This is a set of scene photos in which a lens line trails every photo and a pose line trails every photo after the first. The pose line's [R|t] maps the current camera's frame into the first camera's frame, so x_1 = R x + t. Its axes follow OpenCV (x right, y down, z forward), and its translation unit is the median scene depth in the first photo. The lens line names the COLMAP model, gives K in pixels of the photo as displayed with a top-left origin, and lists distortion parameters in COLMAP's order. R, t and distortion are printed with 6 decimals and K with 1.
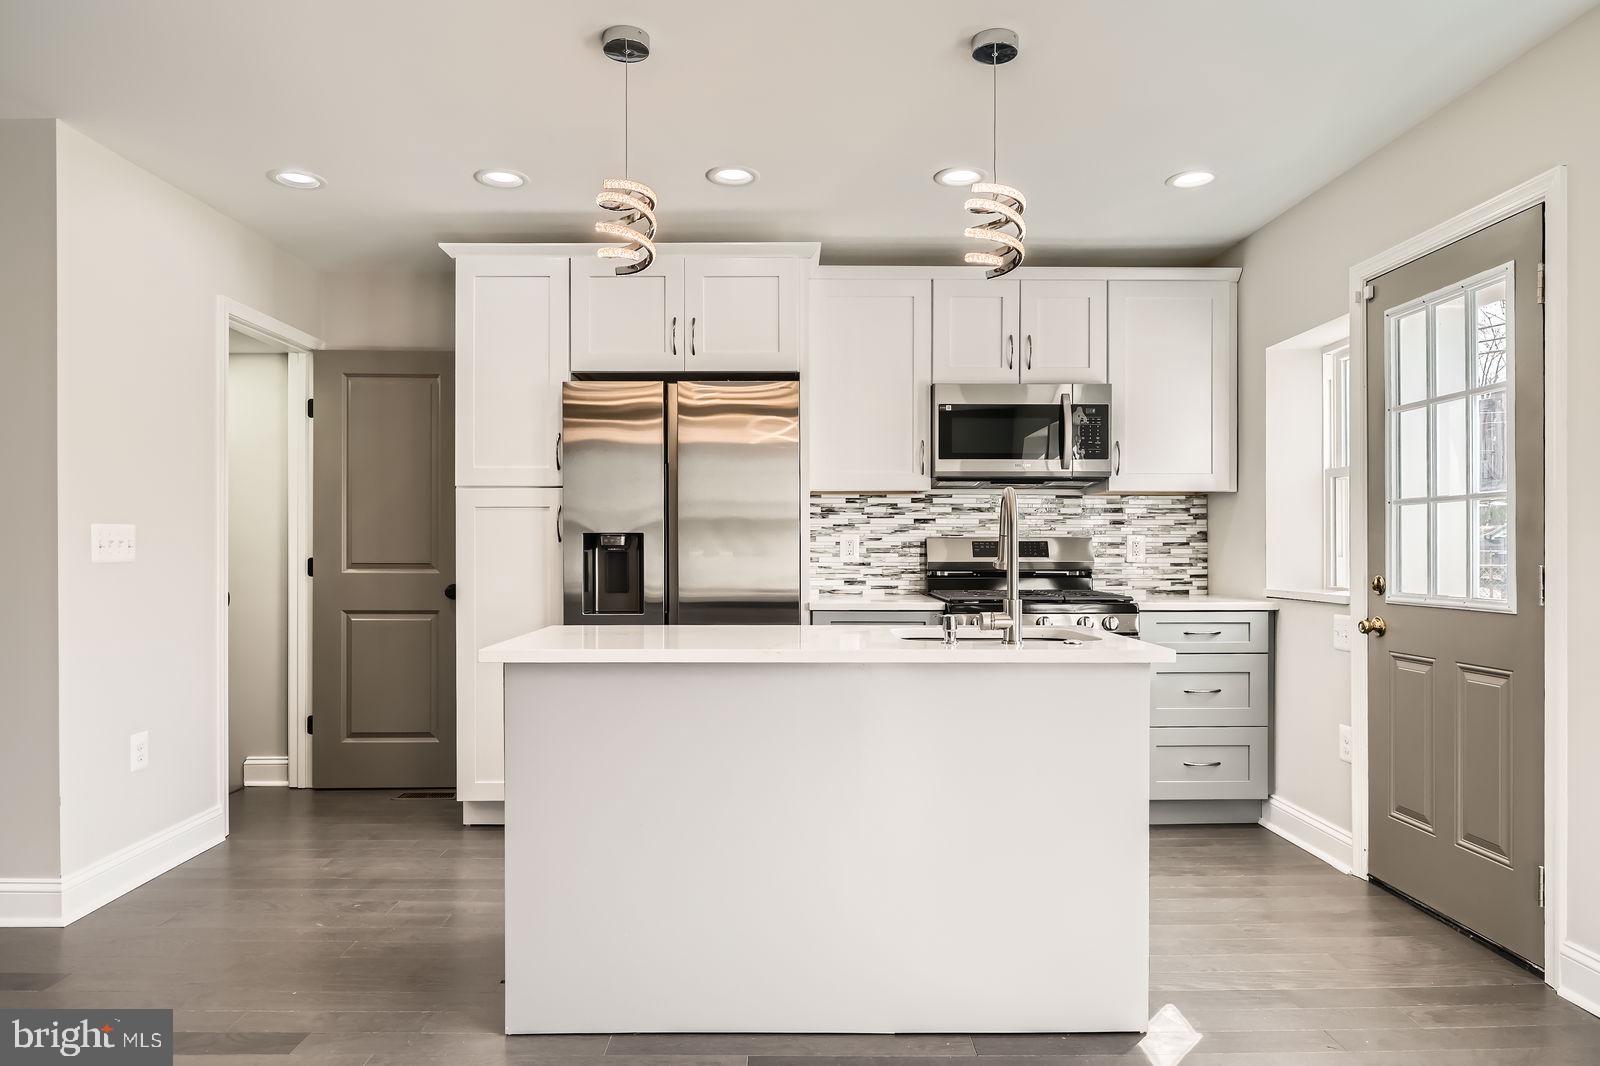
lens RADIAL K [[965.9, 0, 796.2], [0, 965.9, 550.0], [0, 0, 1]] dist [-0.001440, 0.000156]
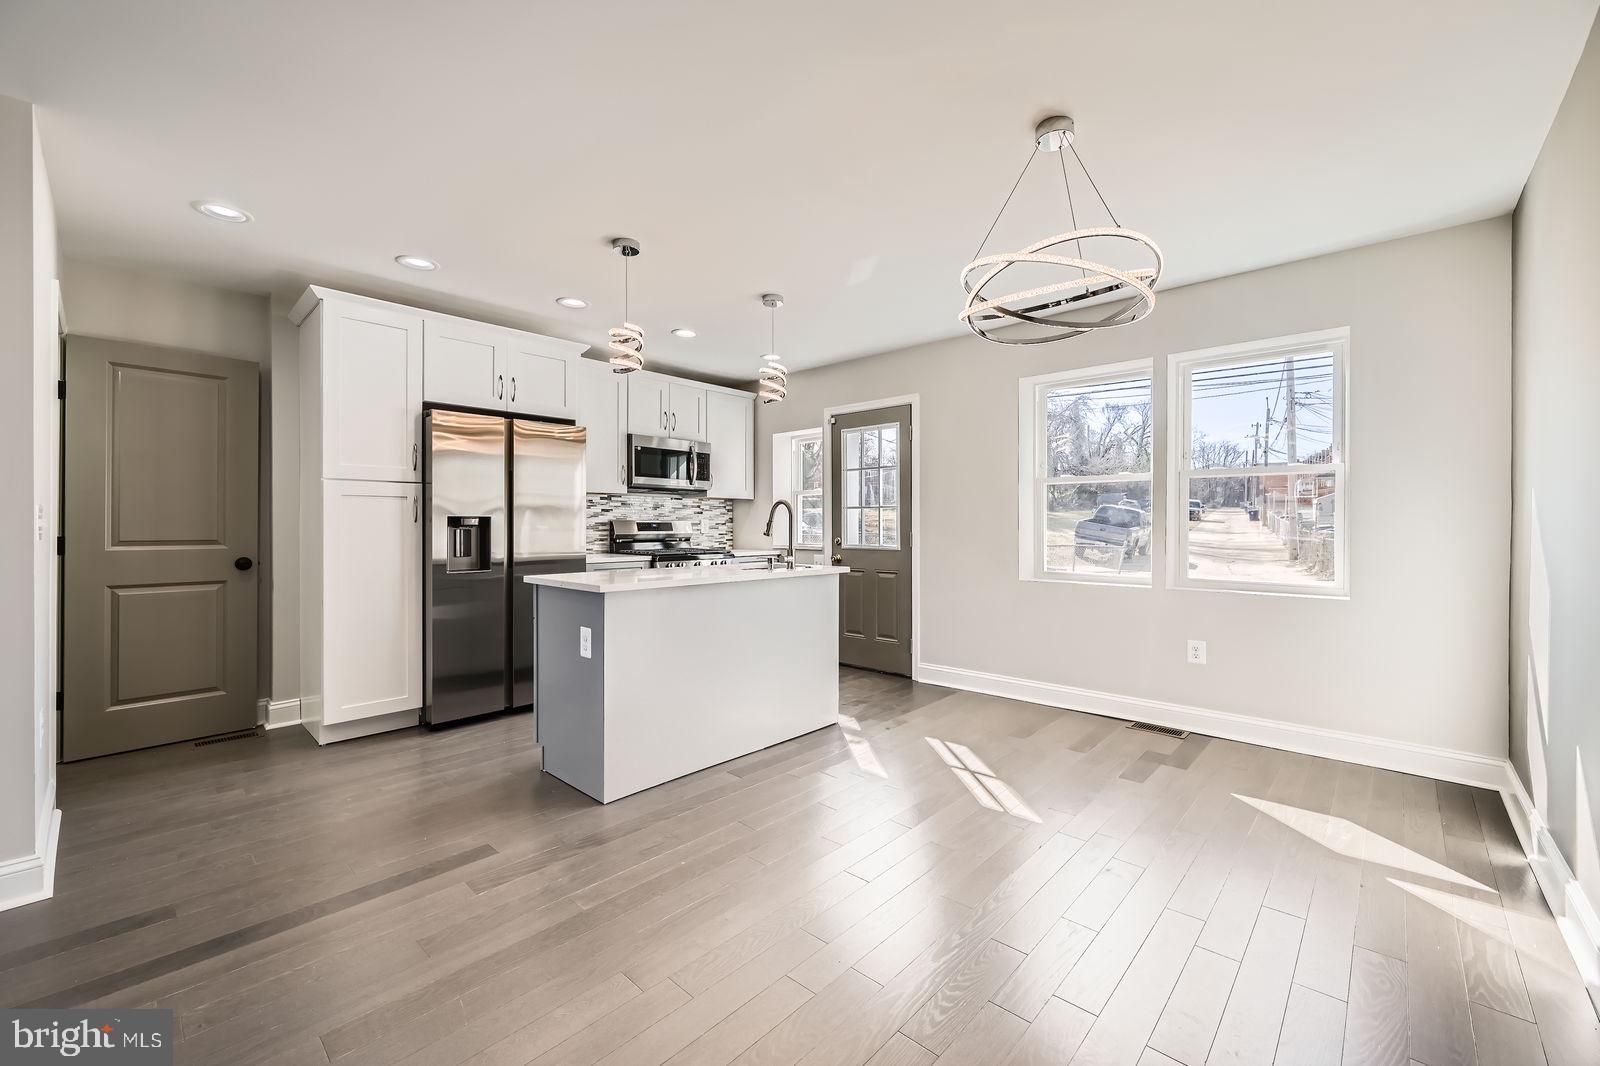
lens RADIAL K [[636.2, 0, 801.2], [0, 636.2, 525.7], [0, 0, 1]] dist [0.000135, -0.000167]
pose [[0.689005, -0.000272, 0.724757, -0.485643], [0.000778, 1.000000, -0.000364, -0.002458], [-0.724756, 0.000815, 0.689005, -0.031186]]
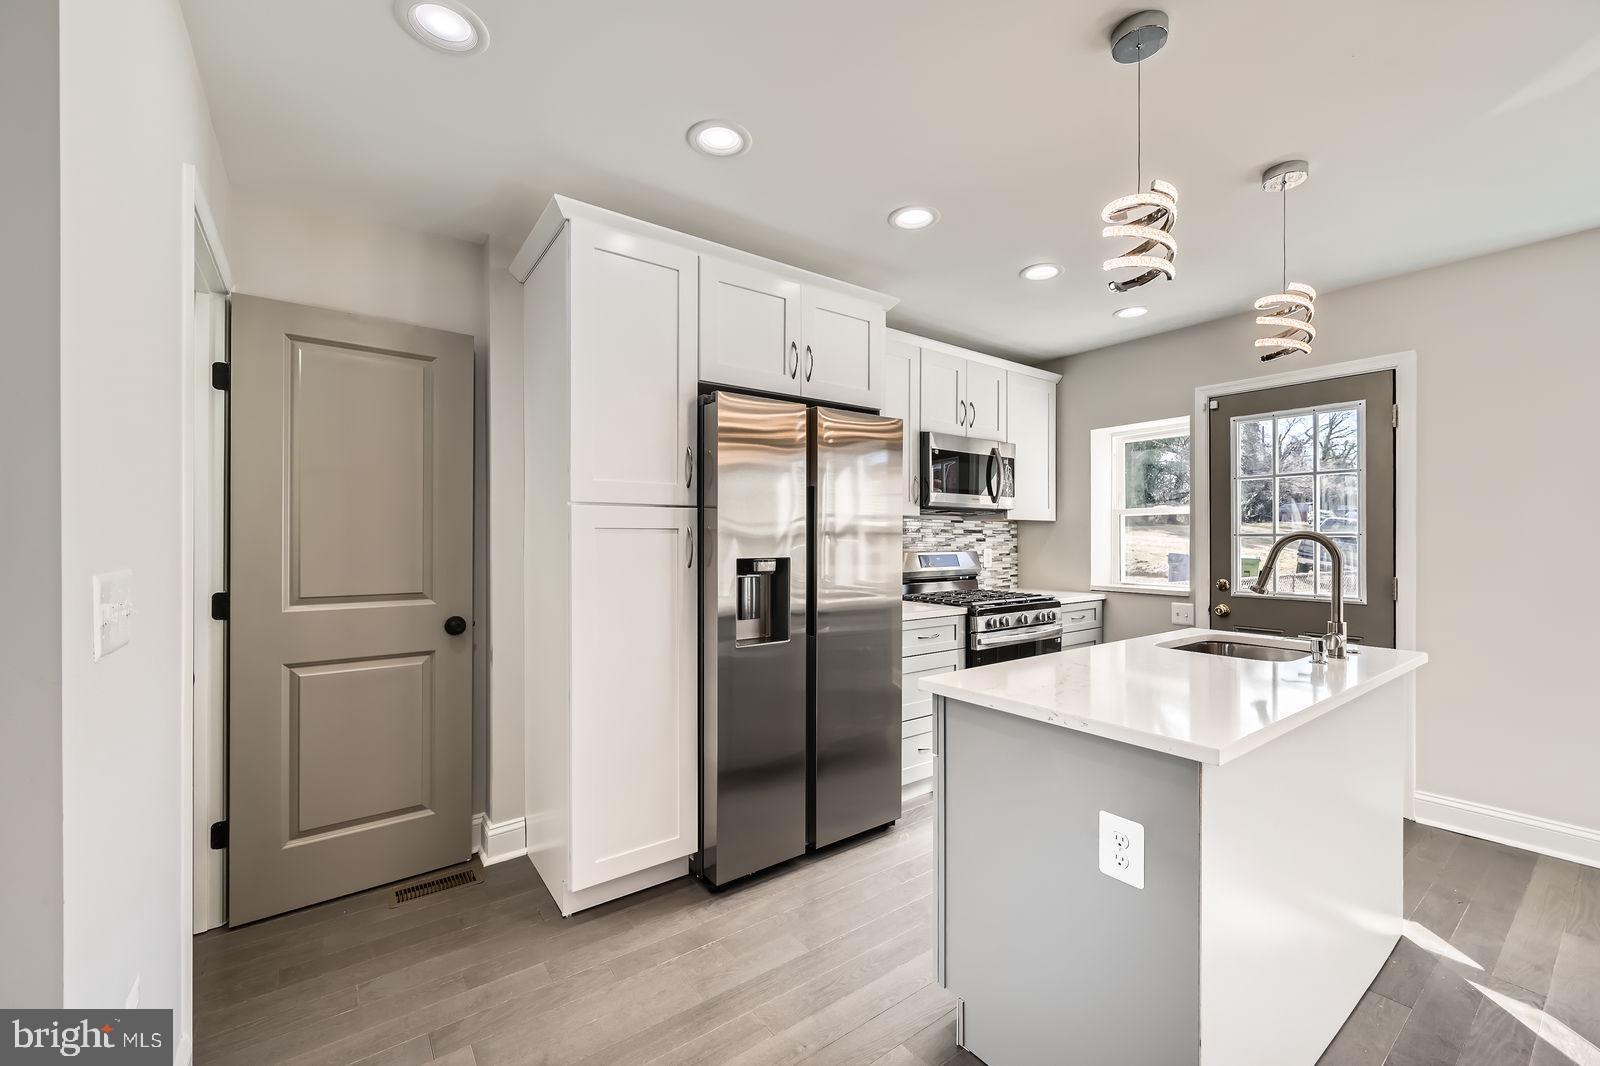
lens RADIAL K [[637.5, 0, 804.2], [0, 637.5, 540.0], [0, 0, 1]] dist [-0.000316, 0.000087]
pose [[0.810733, -0.001083, 0.585415, -0.466997], [0.000411, 0.999999, 0.001281, -0.032544], [-0.585416, -0.000798, 0.810733, 0.419796]]
